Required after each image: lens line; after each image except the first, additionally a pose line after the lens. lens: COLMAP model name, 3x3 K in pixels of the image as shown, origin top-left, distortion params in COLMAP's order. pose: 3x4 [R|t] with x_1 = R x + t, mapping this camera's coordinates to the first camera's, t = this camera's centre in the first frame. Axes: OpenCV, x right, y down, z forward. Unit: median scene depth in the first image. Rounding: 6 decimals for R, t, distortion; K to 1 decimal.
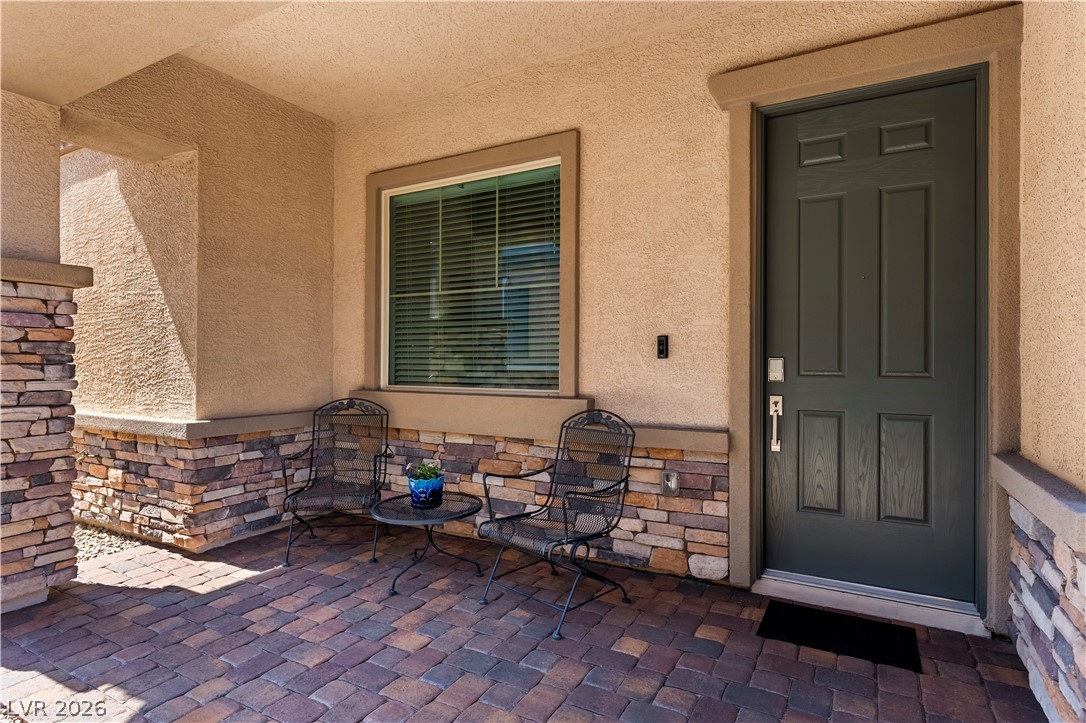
lens RADIAL K [[561.6, 0, 543.0], [0, 561.6, 361.5], [0, 0, 1]] dist [-0.002729, 0.000480]
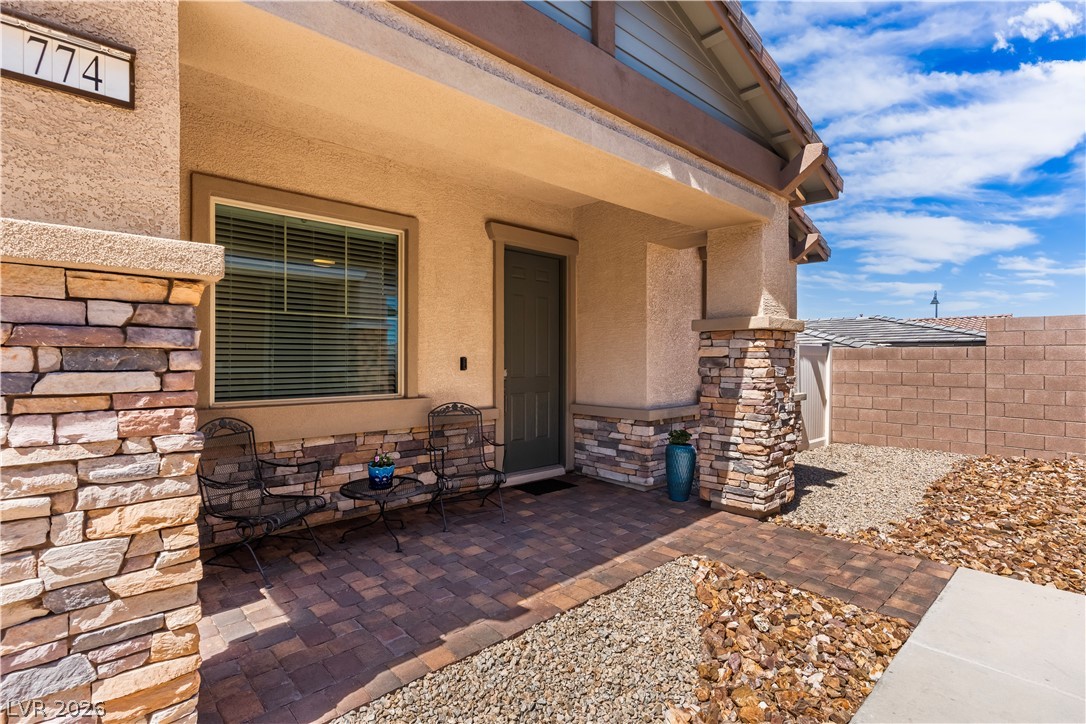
lens RADIAL K [[520.7, 0, 543.0], [0, 520.7, 362.0], [0, 0, 1]] dist [0.002349, 0.000990]
pose [[0.314871, -0.007744, 0.949103, -1.198811], [-0.002103, 0.999959, 0.008857, -0.045011], [-0.949132, -0.004785, 0.314842, 0.253269]]
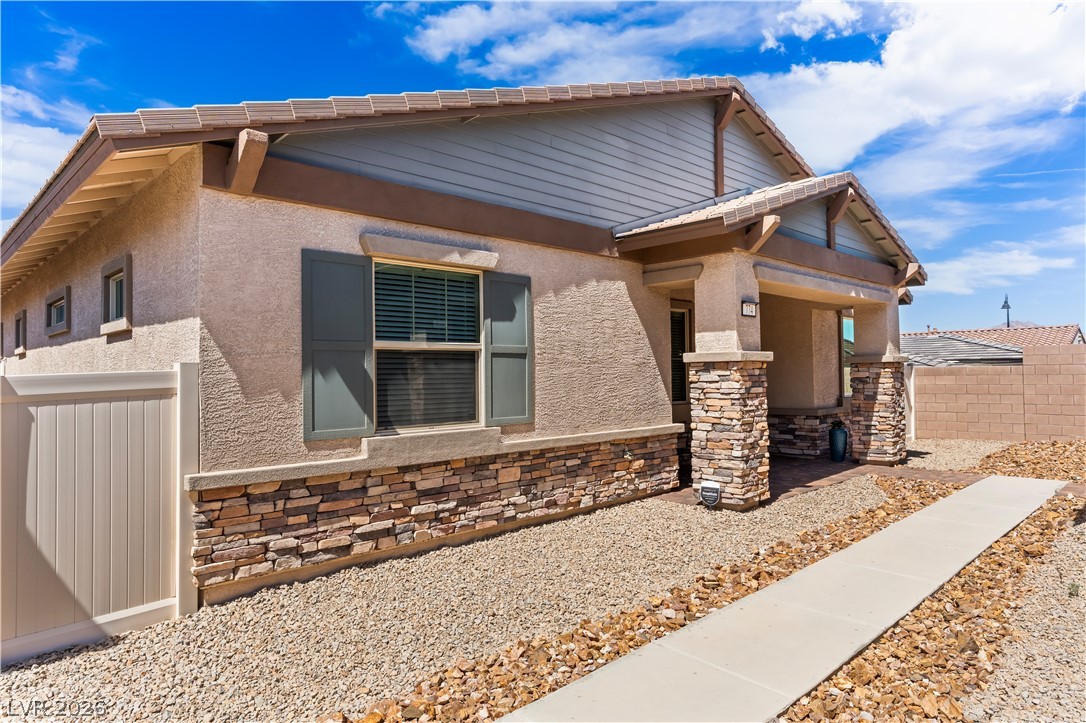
lens RADIAL K [[669.2, 0, 543.0], [0, 669.2, 361.5], [0, 0, 1]] dist [0.003959, 0.001546]
pose [[0.285312, 0.012624, 0.958352, -3.276471], [0.013844, 0.999755, -0.017291, -0.090079], [-0.958335, 0.018201, 0.285067, 0.808644]]
